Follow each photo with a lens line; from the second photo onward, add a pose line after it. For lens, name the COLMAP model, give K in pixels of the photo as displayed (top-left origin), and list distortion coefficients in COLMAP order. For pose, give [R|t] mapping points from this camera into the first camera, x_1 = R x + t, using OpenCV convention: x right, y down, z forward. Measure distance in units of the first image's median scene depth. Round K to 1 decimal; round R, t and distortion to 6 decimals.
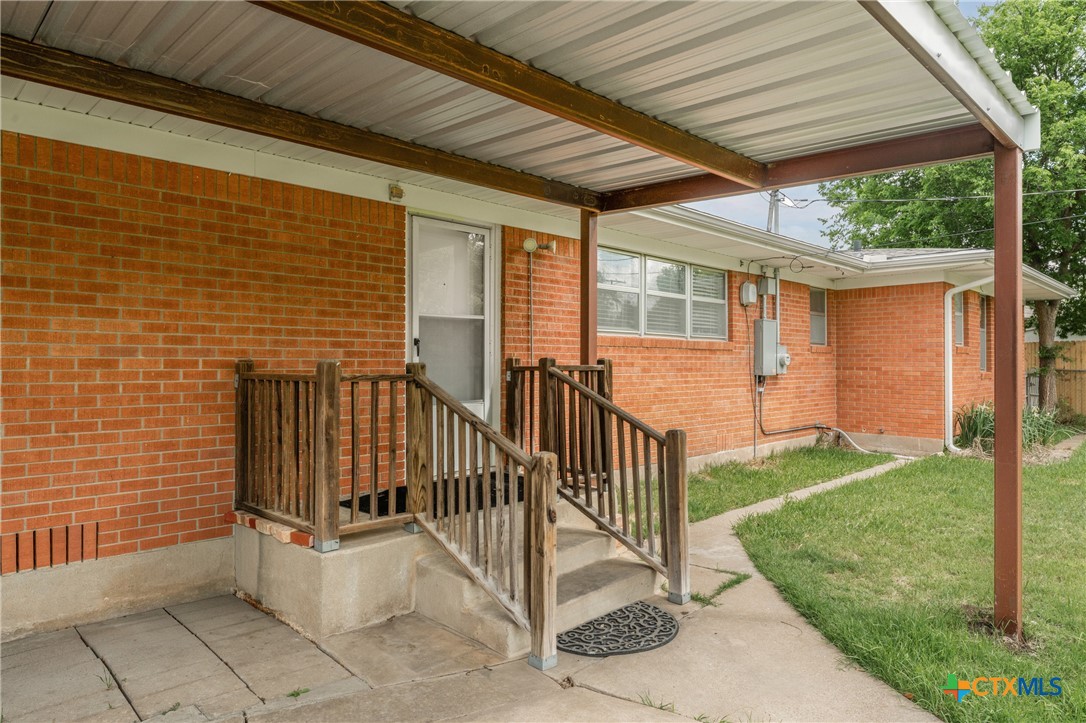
lens RADIAL K [[667.7, 0, 539.1], [0, 667.7, 361.6], [0, 0, 1]] dist [-0.002426, 0.001896]
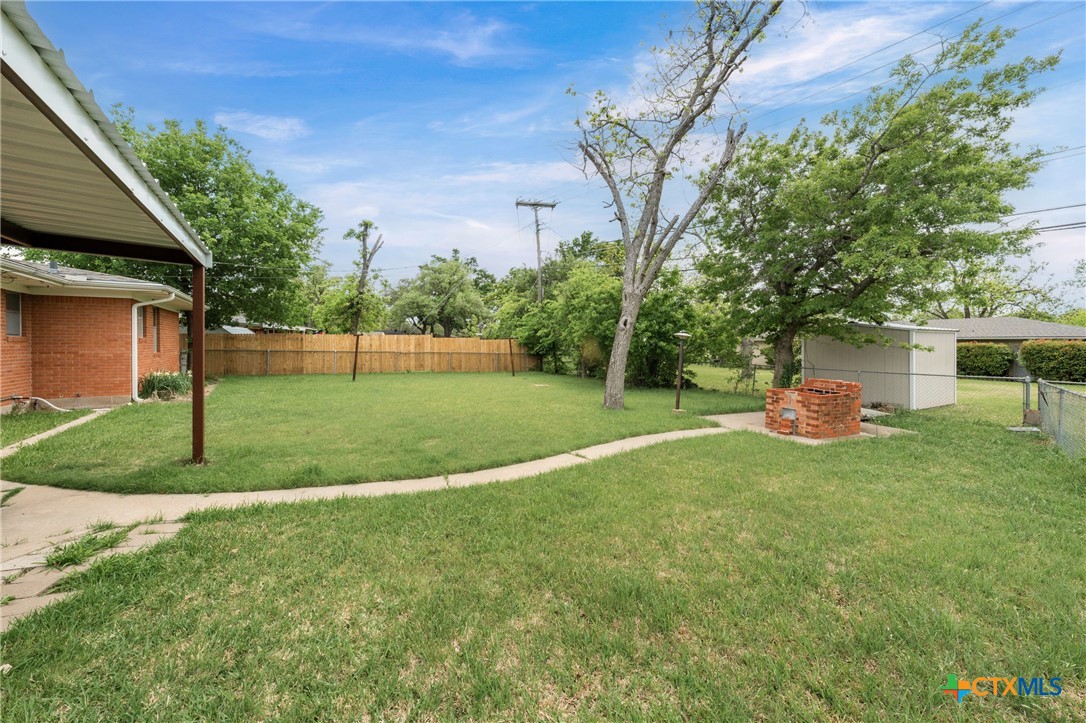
lens RADIAL K [[410.4, 0, 552.3], [0, 410.4, 341.1], [0, 0, 1]] dist [0.003029, 0.000340]
pose [[0.182933, 0.001281, 0.983125, -0.199320], [0.000457, 0.999999, -0.001388, -0.013489], [-0.983125, 0.000703, 0.182932, -0.201613]]
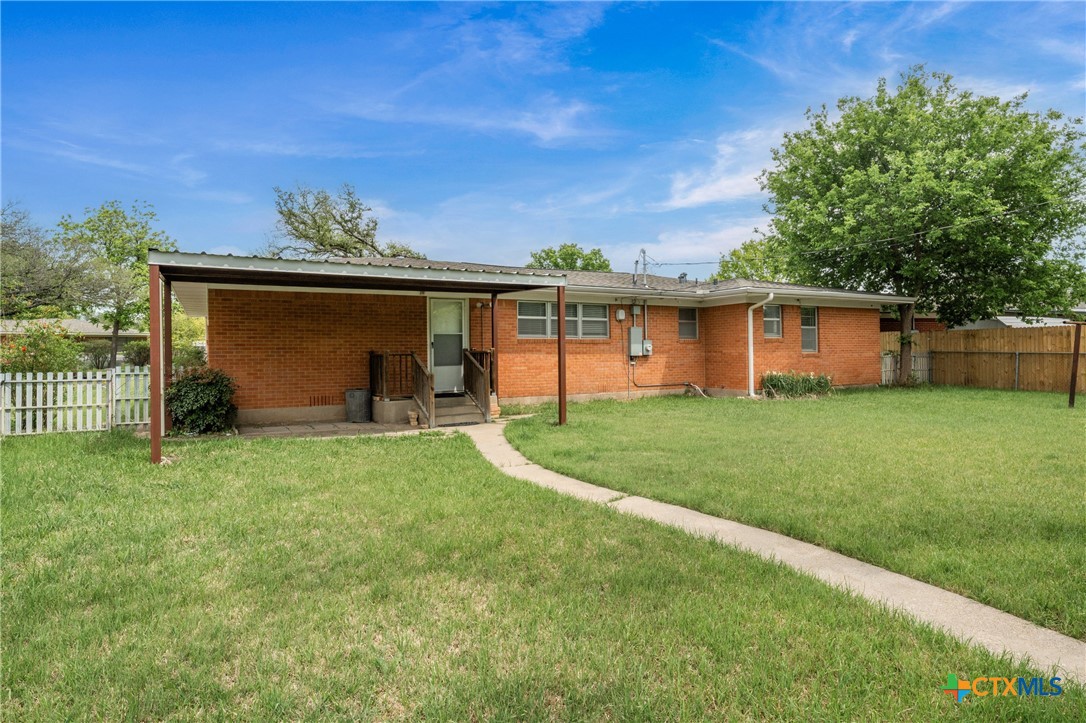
lens RADIAL K [[616.7, 0, 544.8], [0, 616.7, 355.4], [0, 0, 1]] dist [-0.002288, -0.000238]
pose [[0.964032, -0.011772, -0.265527, 0.525208], [0.012897, 0.999914, 0.002493, 0.011421], [0.265475, -0.005828, 0.964100, -0.753017]]
